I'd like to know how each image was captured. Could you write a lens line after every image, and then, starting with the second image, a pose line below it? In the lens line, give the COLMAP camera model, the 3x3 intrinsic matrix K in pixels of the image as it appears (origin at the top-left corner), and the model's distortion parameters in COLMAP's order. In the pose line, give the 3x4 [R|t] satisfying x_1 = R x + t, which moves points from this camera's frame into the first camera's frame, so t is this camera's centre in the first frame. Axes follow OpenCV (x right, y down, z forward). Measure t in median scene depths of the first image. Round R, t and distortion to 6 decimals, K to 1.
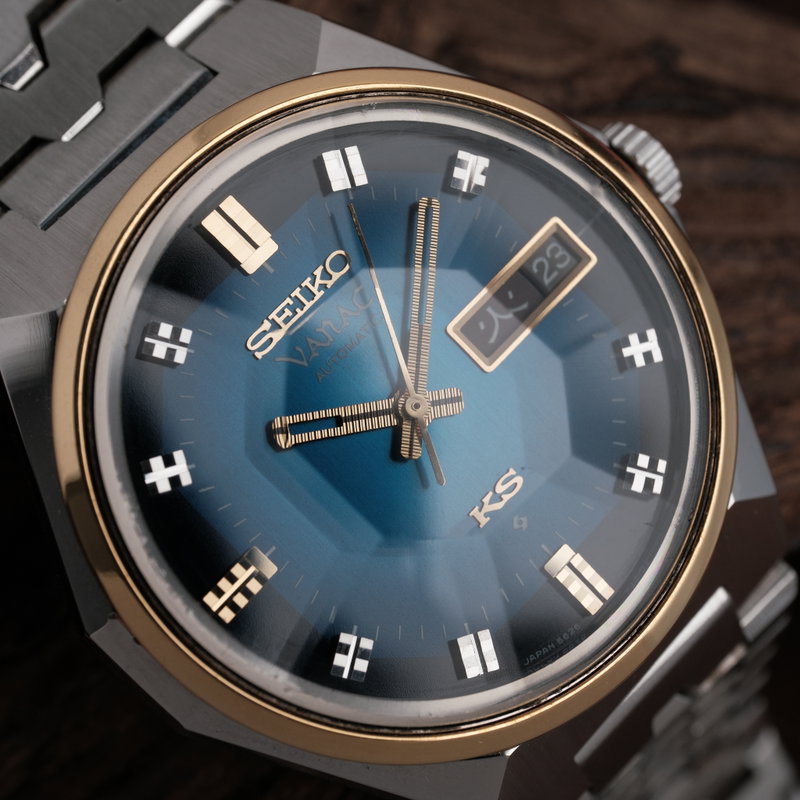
lens RADIAL K [[1246.4, 0, 400.0], [0, 1246.4, 400.0], [0, 0, 1]] dist [0.032020, 0.082705]
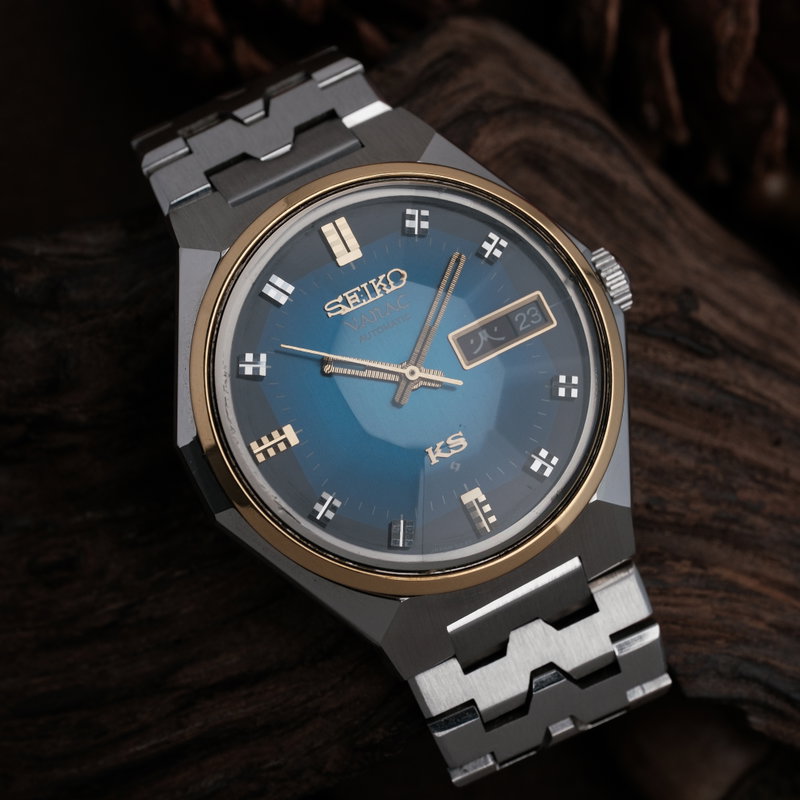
lens RADIAL K [[1246.4, 0, 400.0], [0, 1246.4, 400.0], [0, 0, 1]] dist [0.032020, 0.082705]
pose [[0.949212, 0.296078, -0.106460, 0.173439], [-0.304628, 0.949474, -0.075505, 0.159549], [0.078725, 0.104101, 0.991446, -0.564979]]
